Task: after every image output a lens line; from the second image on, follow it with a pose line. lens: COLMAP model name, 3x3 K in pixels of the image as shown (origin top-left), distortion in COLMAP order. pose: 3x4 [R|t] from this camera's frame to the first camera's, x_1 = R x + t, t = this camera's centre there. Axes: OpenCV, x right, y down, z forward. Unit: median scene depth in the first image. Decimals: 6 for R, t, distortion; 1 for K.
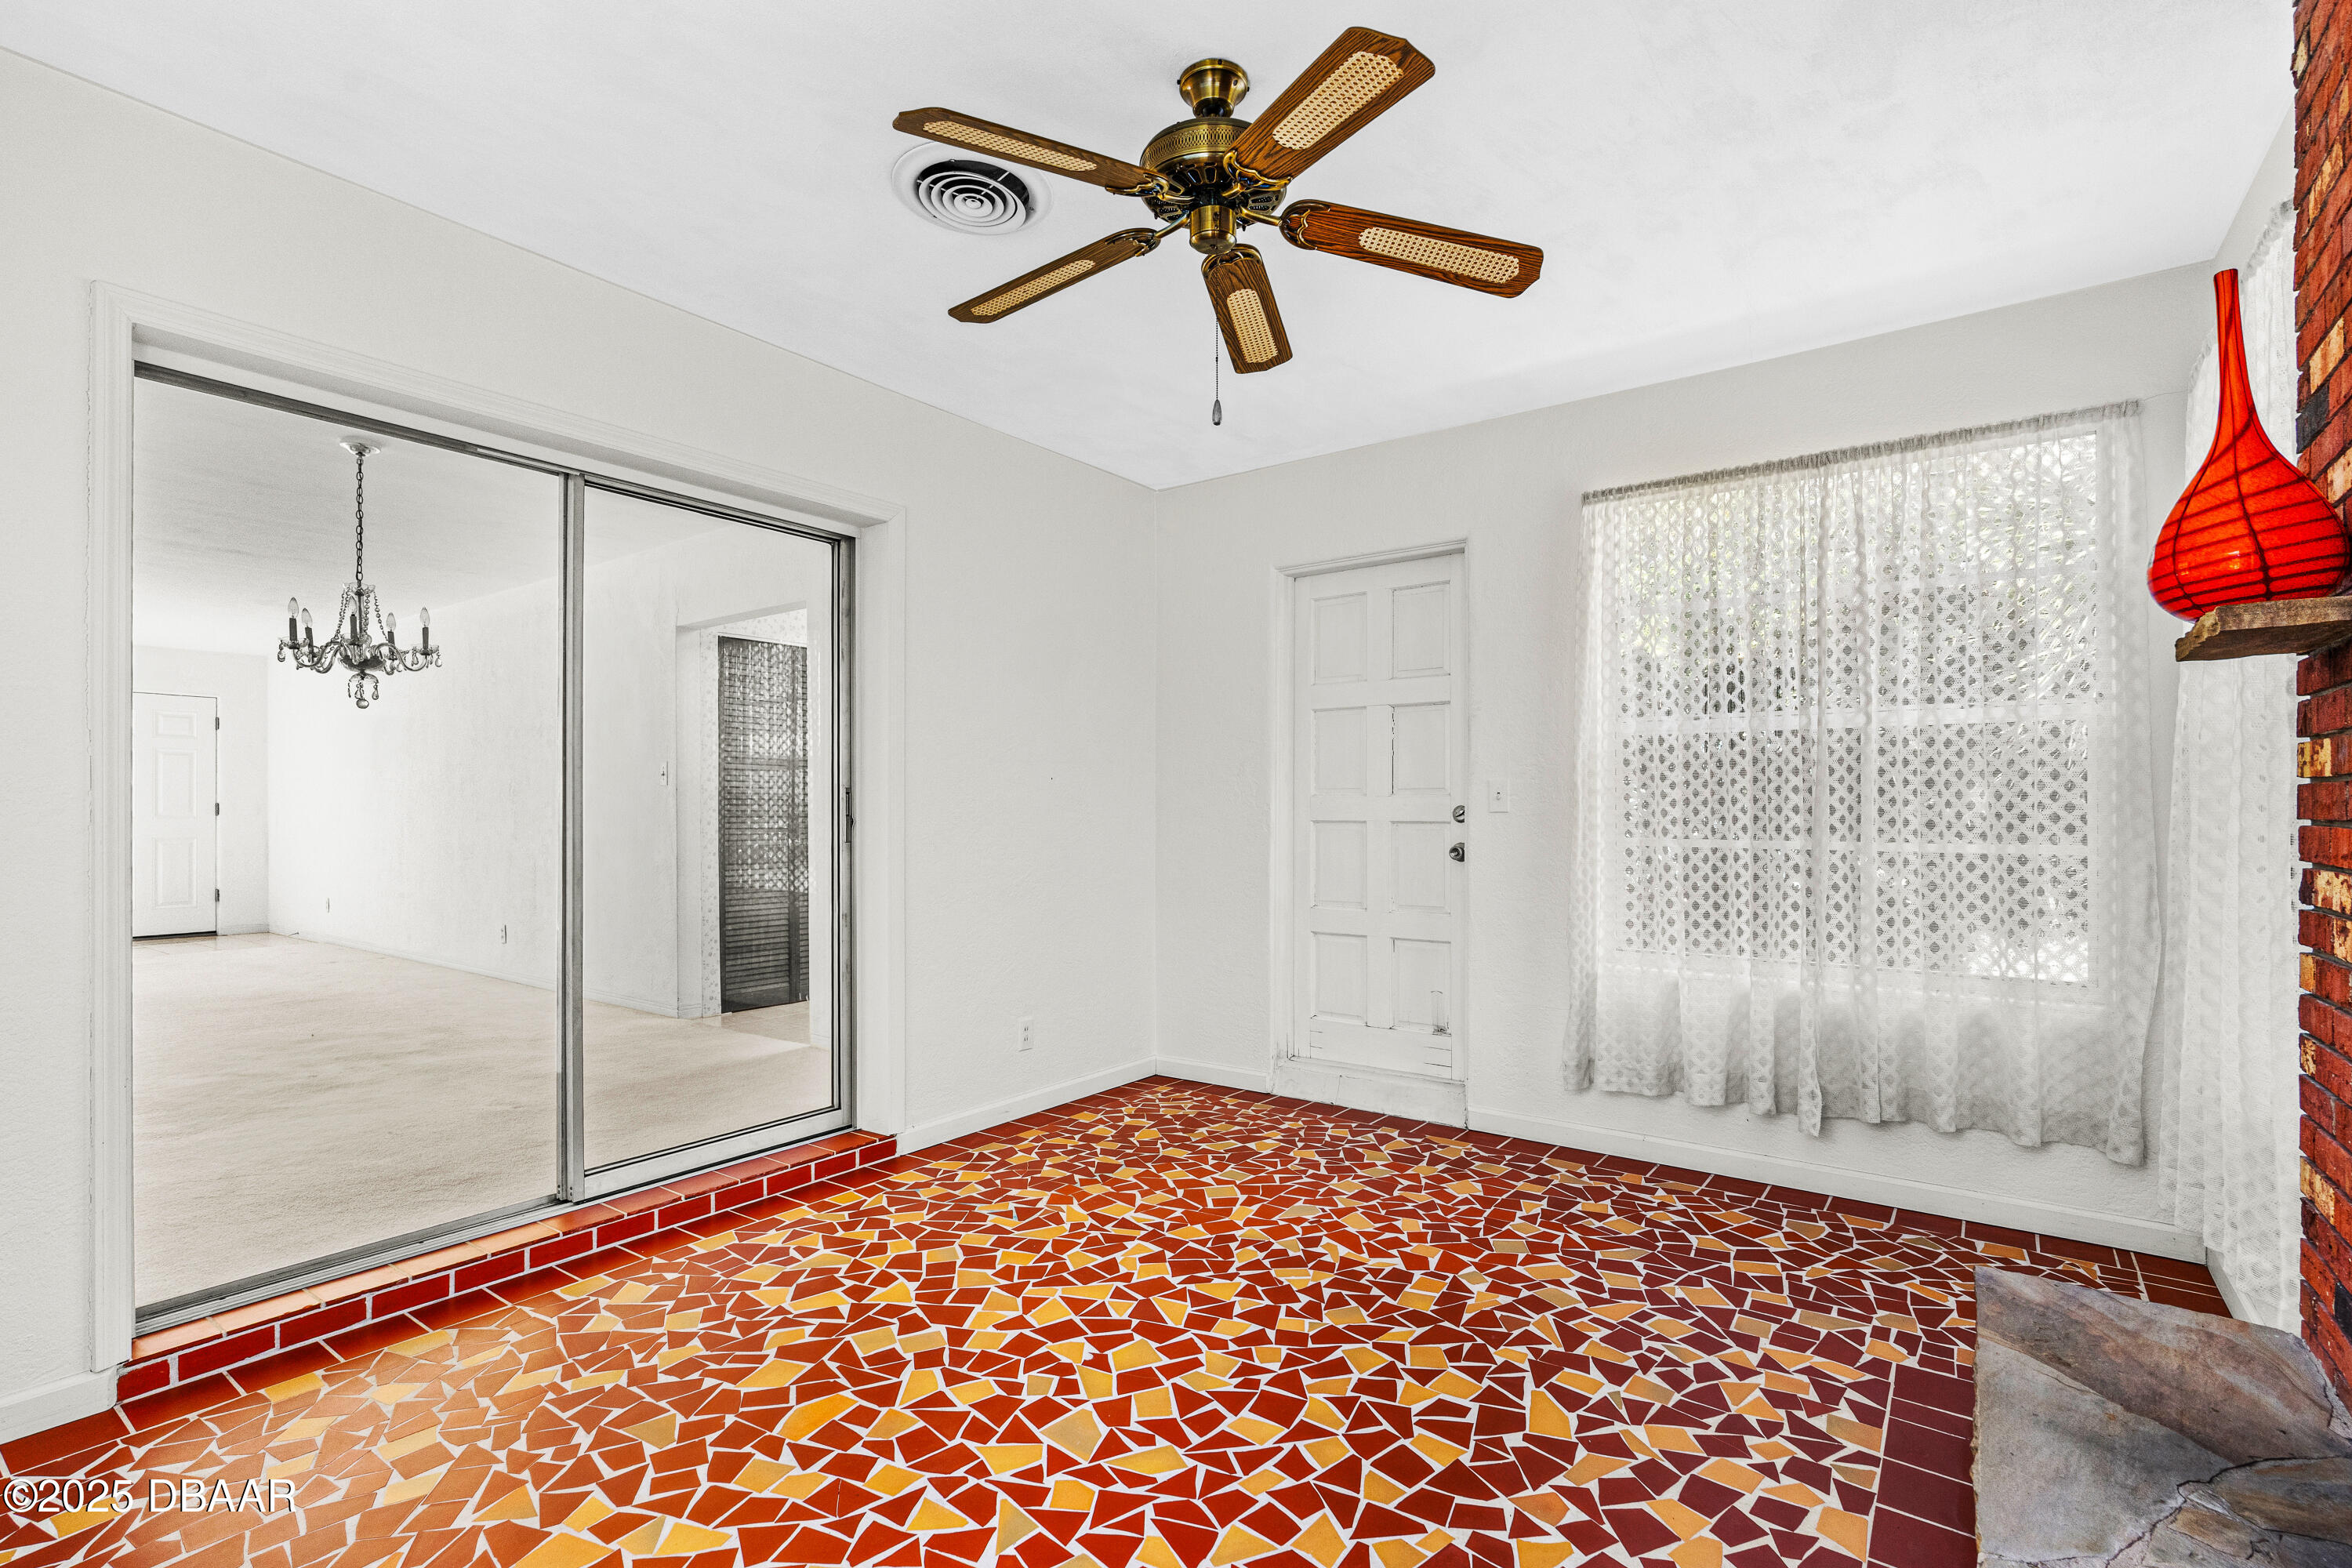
lens RADIAL K [[1071.4, 0, 1172.1], [0, 1071.4, 795.6], [0, 0, 1]] dist [-0.001008, 0.000776]
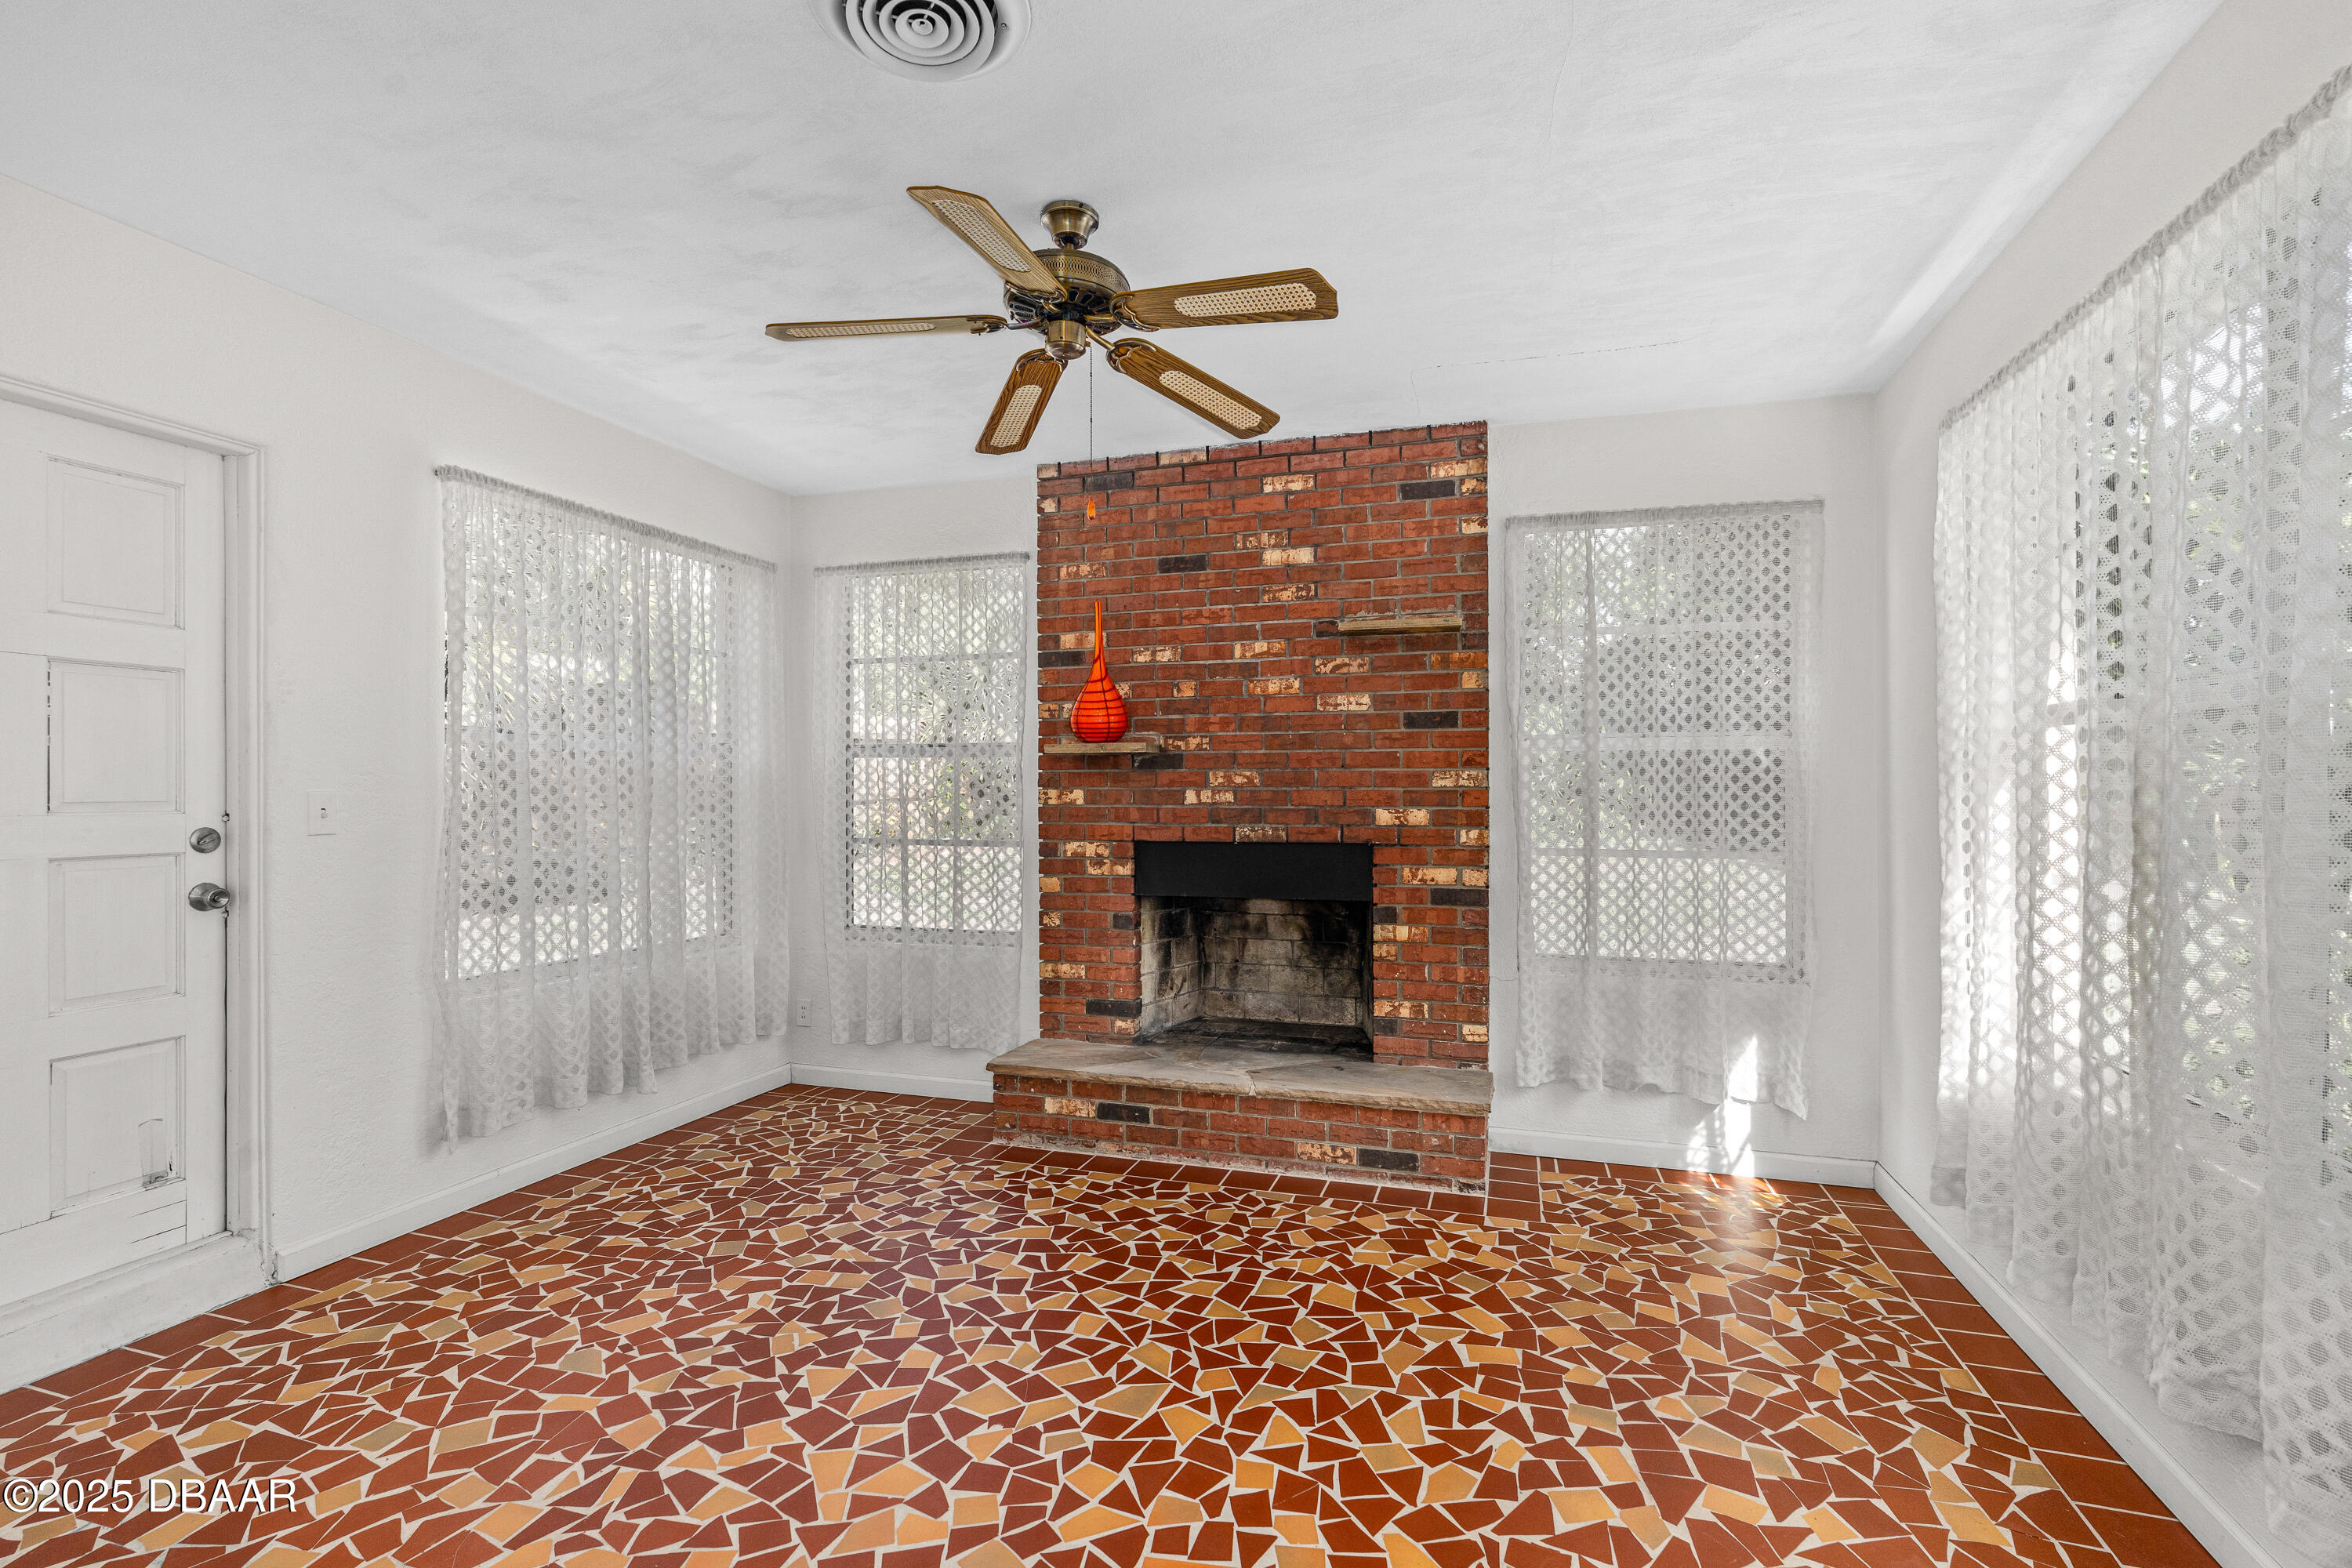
lens RADIAL K [[1071.4, 0, 1175.8], [0, 1071.4, 794.9], [0, 0, 1]] dist [-0.001008, 0.000776]
pose [[-0.327911, 0.001924, 0.944707, -0.926195], [-0.009094, 0.999945, -0.005193, -0.020616], [-0.944665, -0.010294, -0.327875, 1.067308]]
